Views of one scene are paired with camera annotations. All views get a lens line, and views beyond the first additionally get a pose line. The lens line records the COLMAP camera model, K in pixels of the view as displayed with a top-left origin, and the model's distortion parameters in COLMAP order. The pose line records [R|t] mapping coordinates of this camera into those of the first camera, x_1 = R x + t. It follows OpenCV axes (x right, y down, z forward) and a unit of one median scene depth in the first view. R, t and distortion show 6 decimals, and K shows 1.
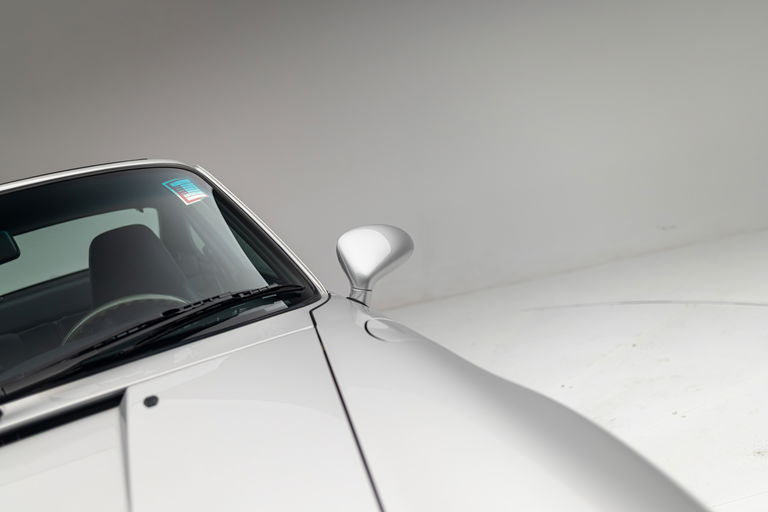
lens RADIAL K [[771.1, 0, 384.0], [0, 771.1, 256.0], [0, 0, 1]] dist [-0.006004, -0.008606]
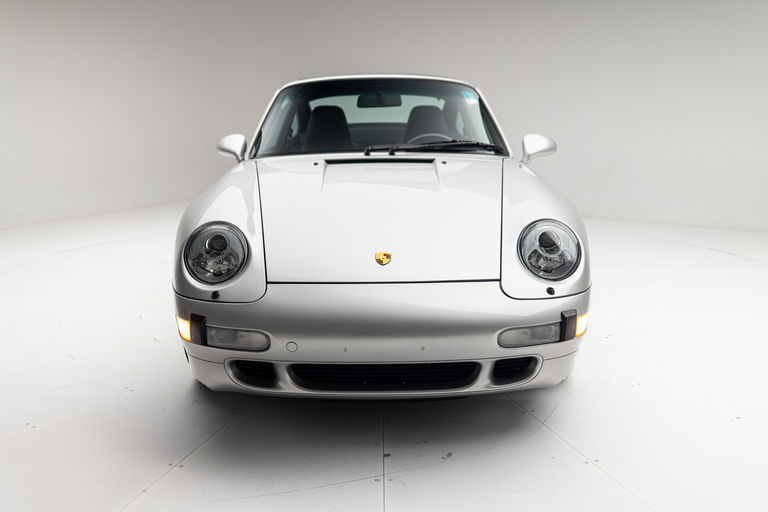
lens RADIAL K [[771.1, 0, 384.0], [0, 771.1, 256.0], [0, 0, 1]] dist [-0.006004, -0.008606]
pose [[0.914825, 0.325241, -0.239402, 0.227287], [-0.298265, 0.943795, 0.142442, 0.115238], [0.272274, -0.058905, 0.960415, -1.375507]]
